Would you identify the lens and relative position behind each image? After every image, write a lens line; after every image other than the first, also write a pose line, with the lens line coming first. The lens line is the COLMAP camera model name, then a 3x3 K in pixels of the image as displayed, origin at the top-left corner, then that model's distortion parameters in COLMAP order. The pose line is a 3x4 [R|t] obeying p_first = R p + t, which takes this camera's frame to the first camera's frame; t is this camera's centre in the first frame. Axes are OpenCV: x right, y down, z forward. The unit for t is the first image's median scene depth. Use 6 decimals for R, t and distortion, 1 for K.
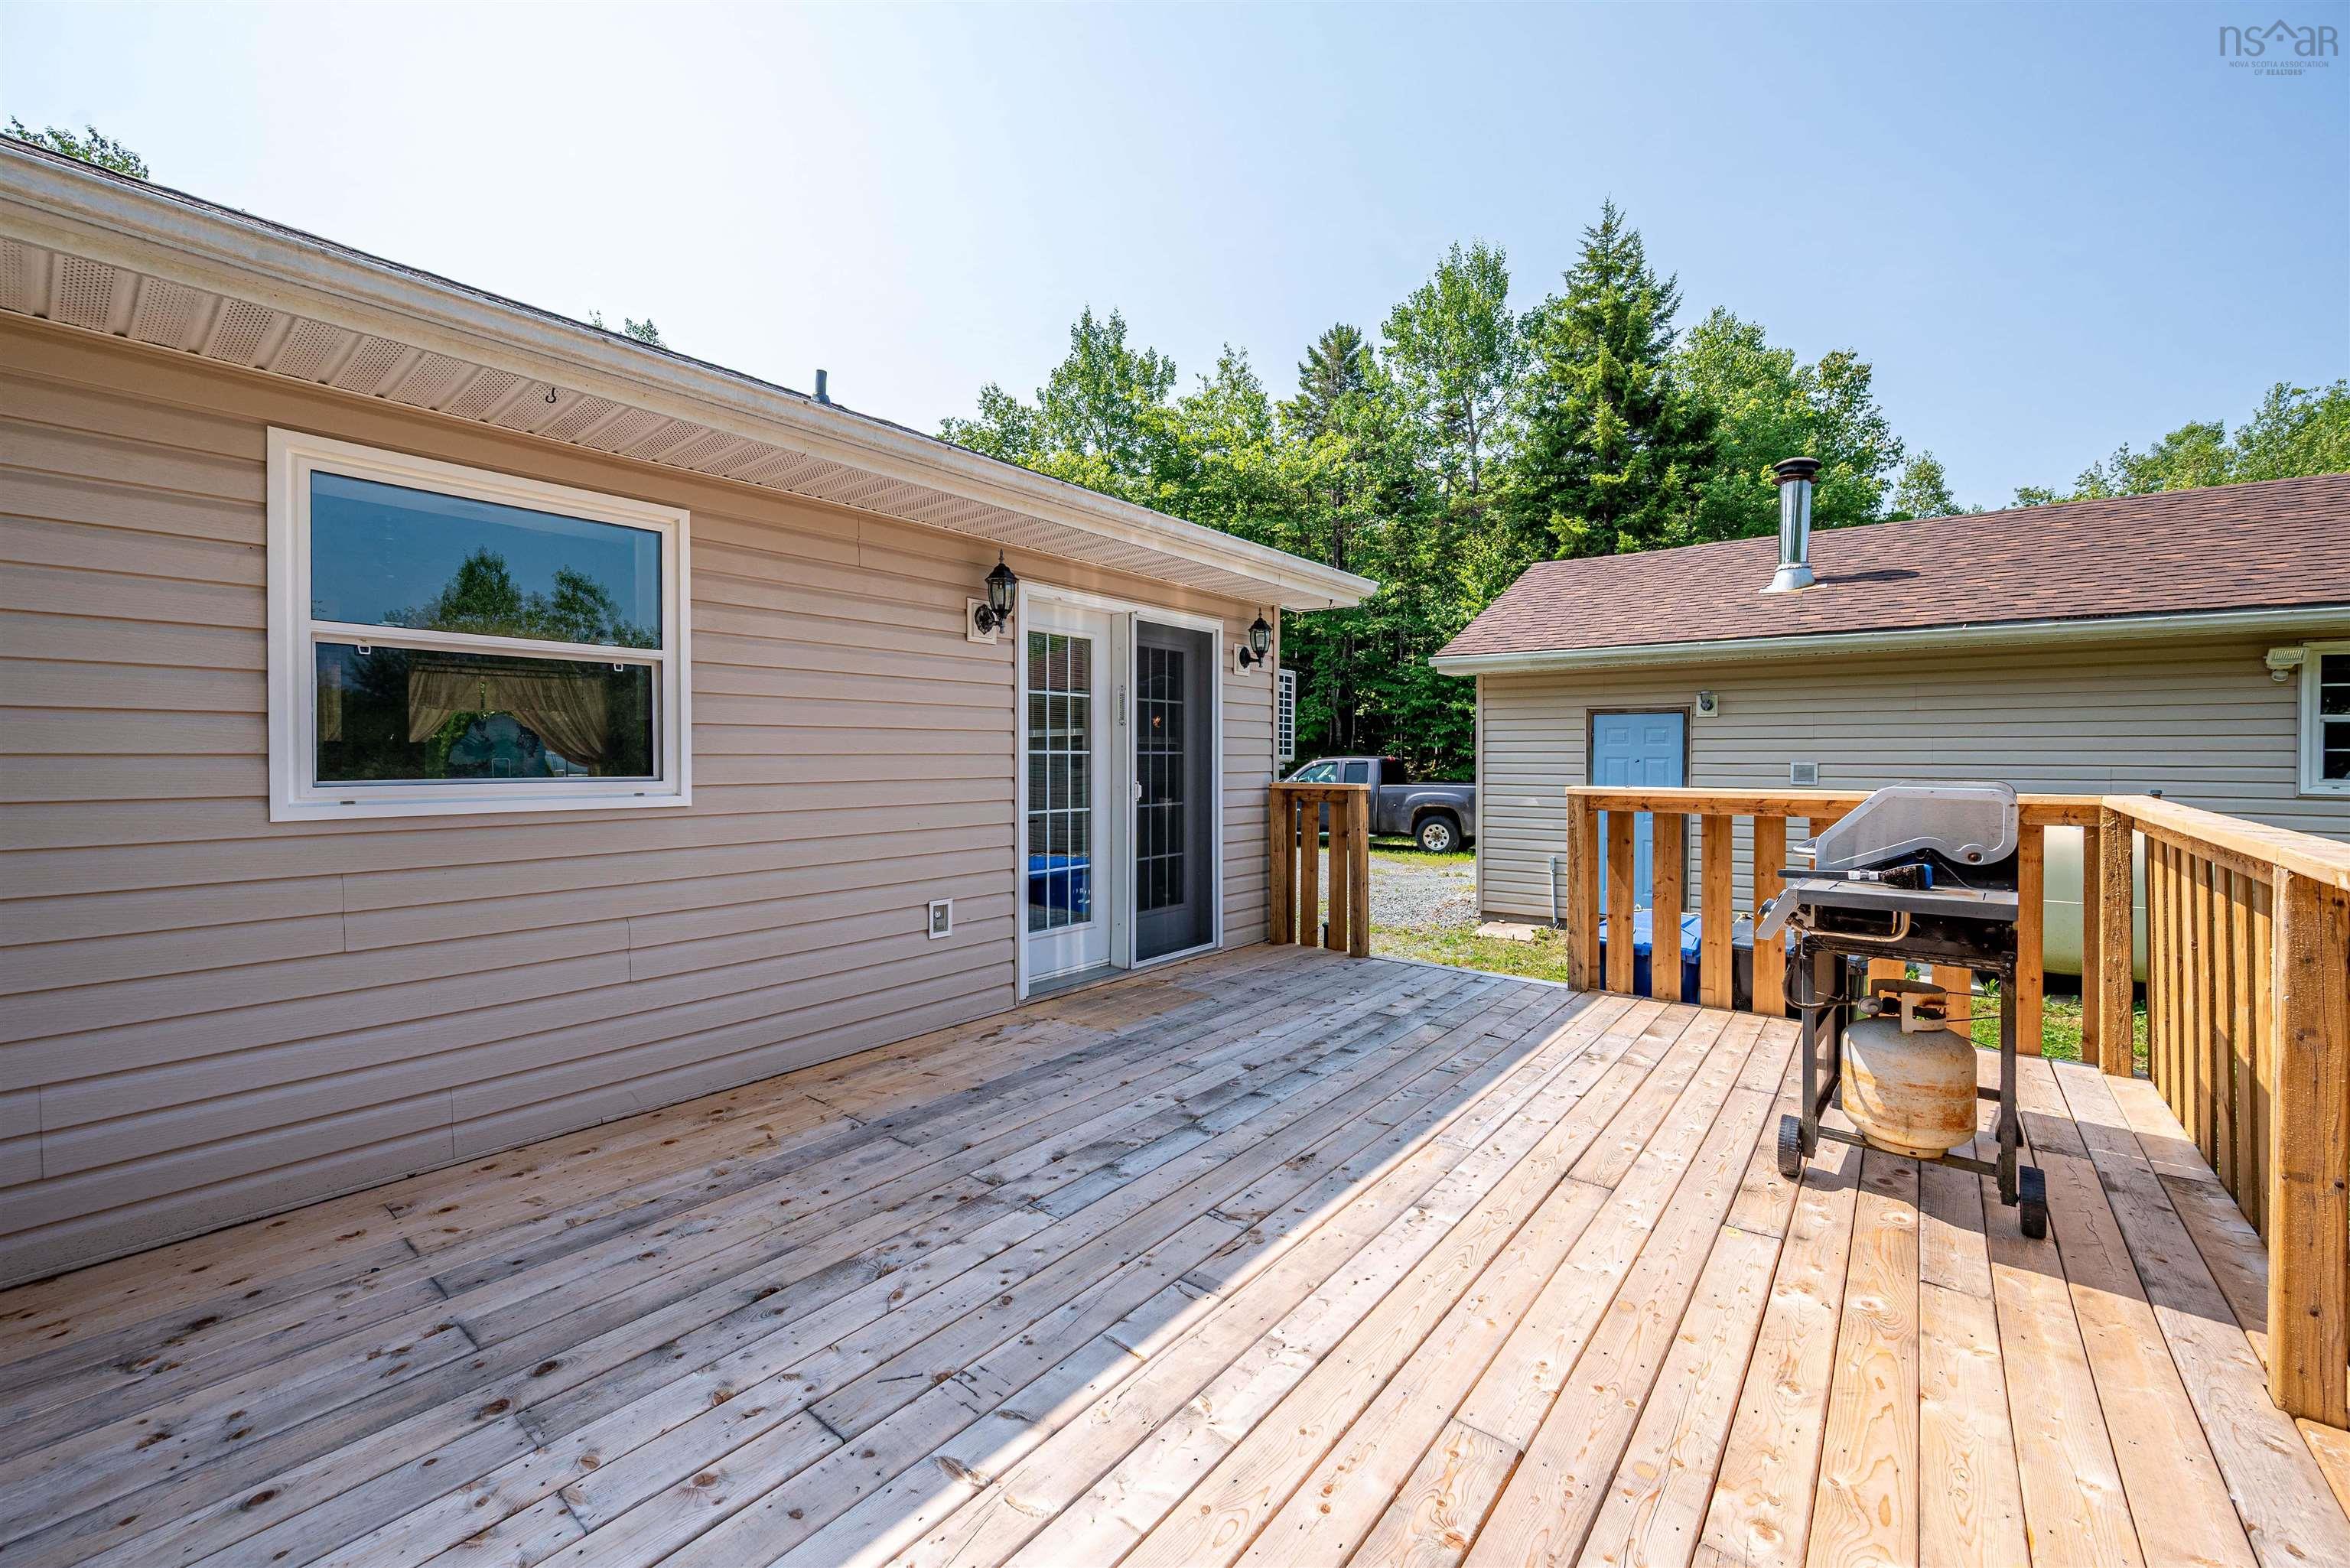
lens RADIAL K [[941.4, 0, 1175.0], [0, 941.4, 784.0], [0, 0, 1]] dist [-0.001151, -0.000099]
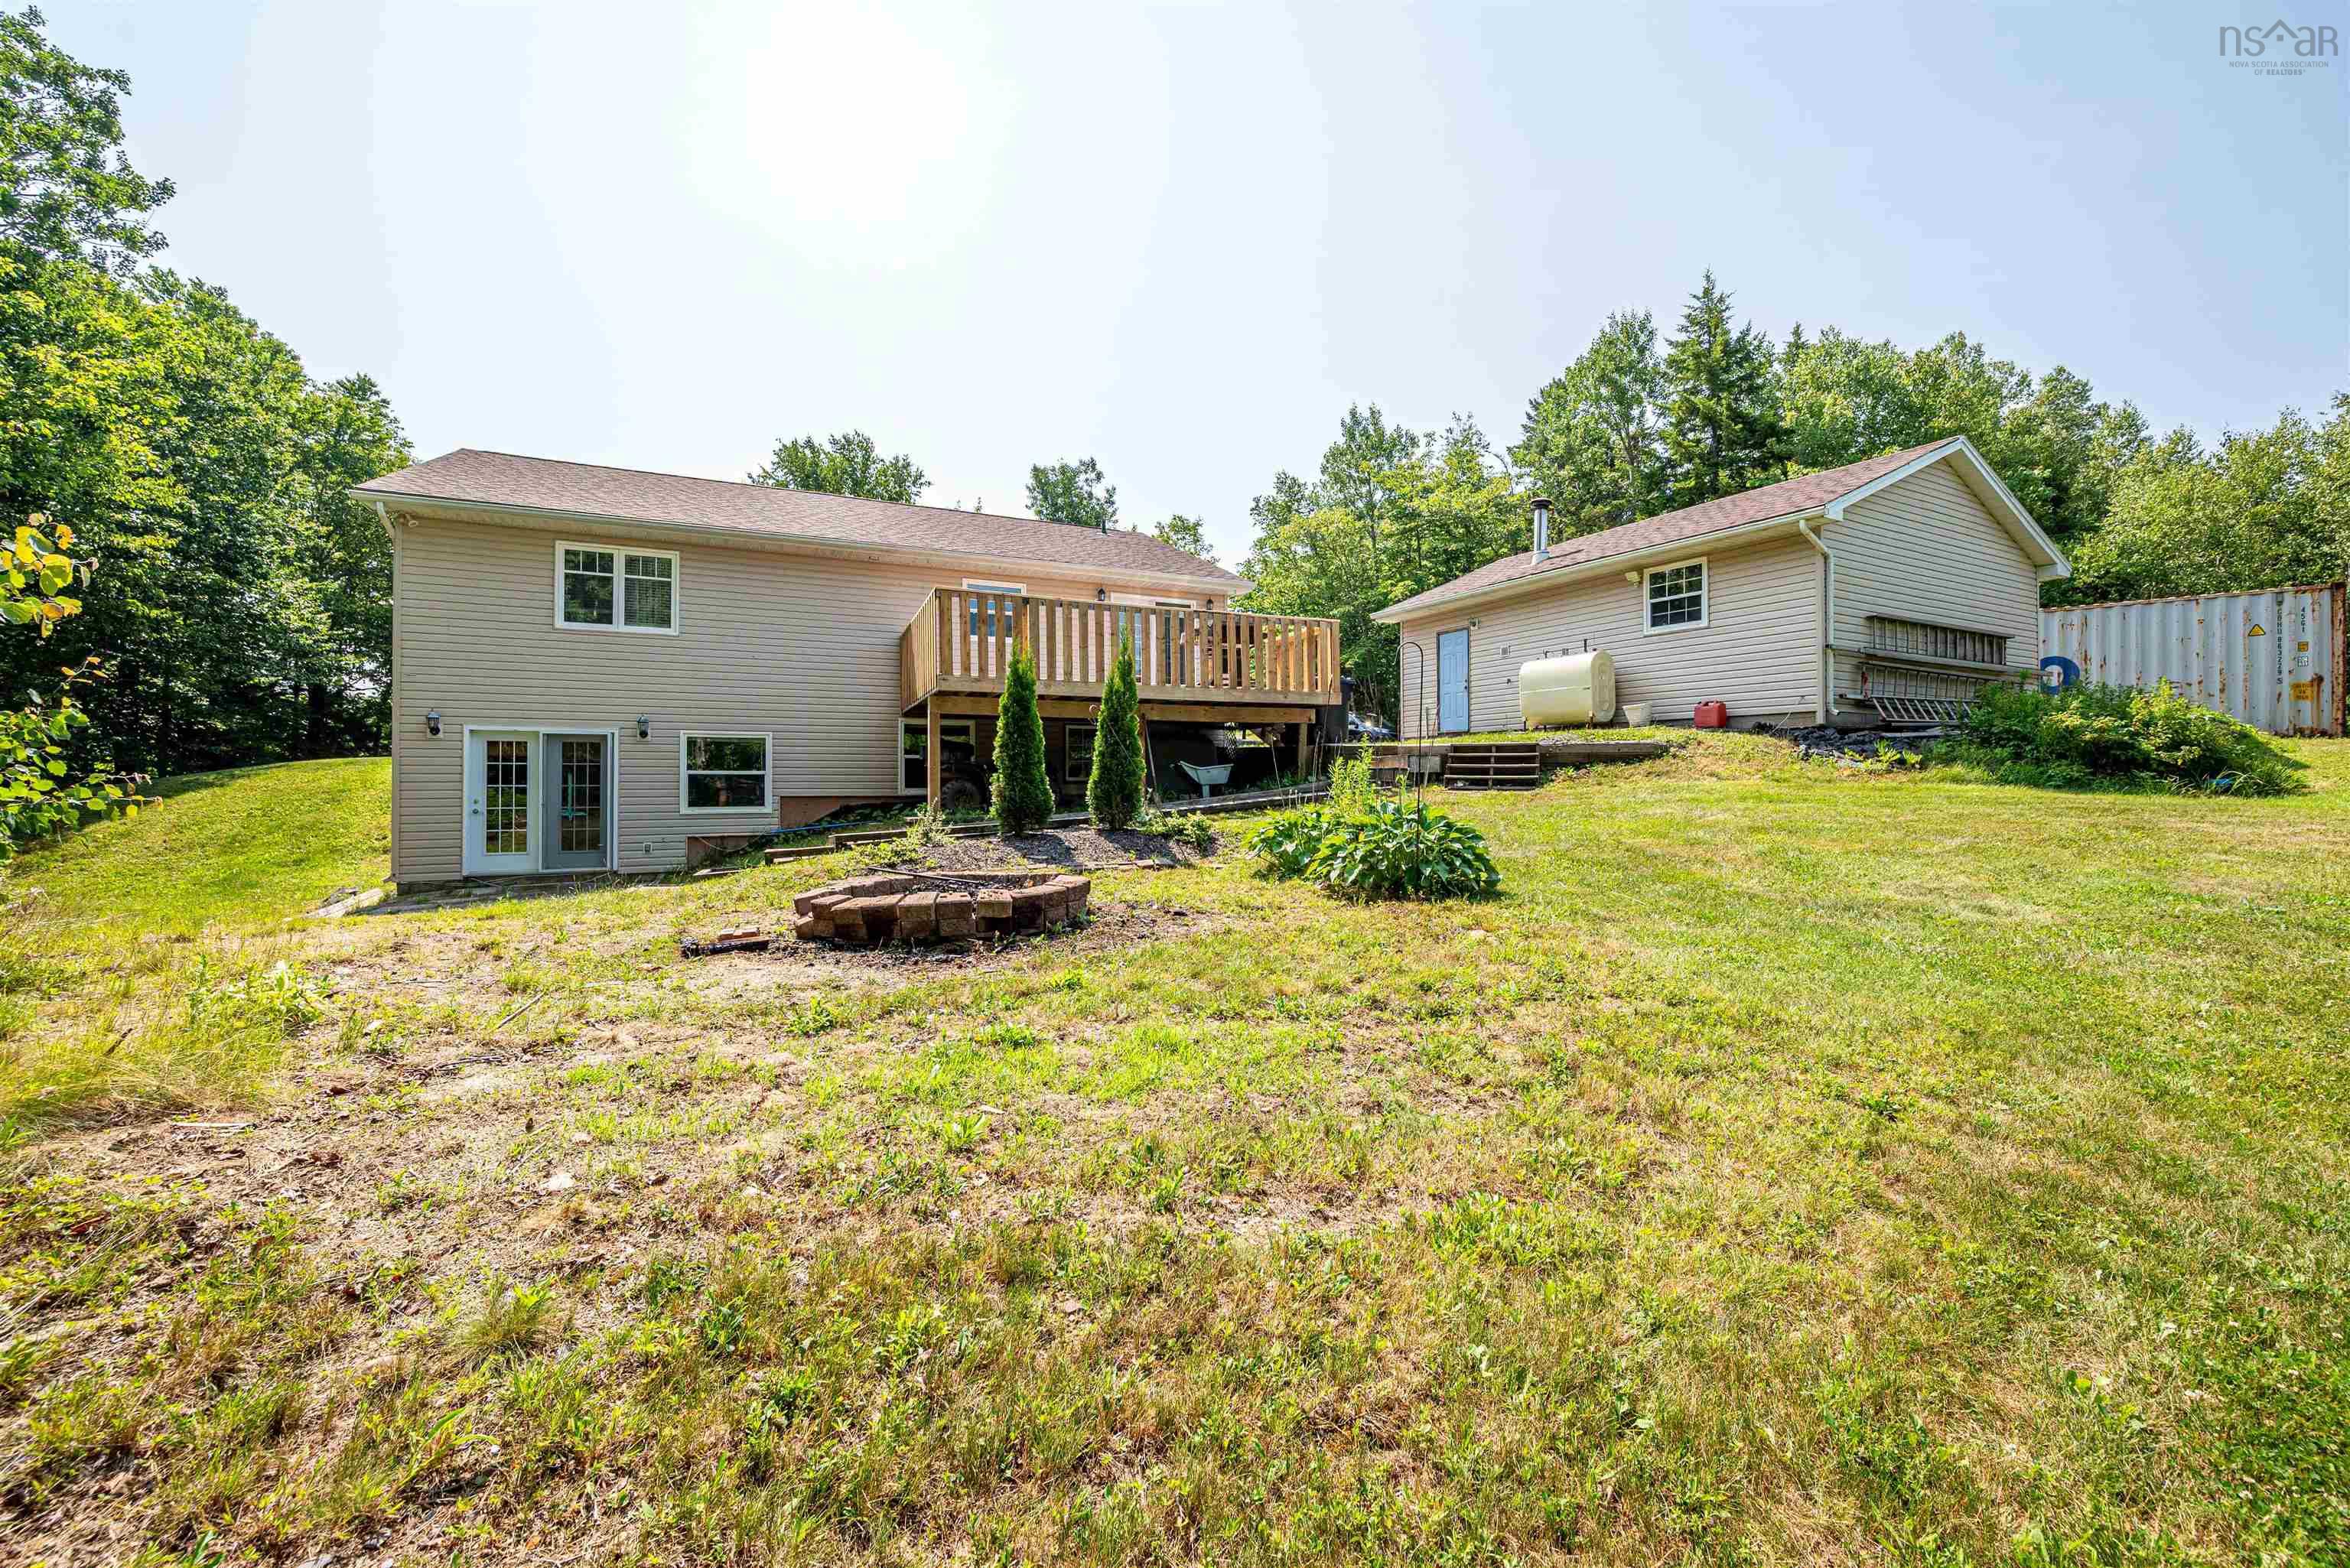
lens RADIAL K [[941.4, 0, 1175.0], [0, 941.4, 784.0], [0, 0, 1]] dist [-0.001151, -0.000099]
pose [[0.898862, -0.005505, -0.438196, 0.316605], [-0.007946, 0.999552, -0.028857, 0.122810], [0.438159, 0.029420, 0.898416, -0.423290]]
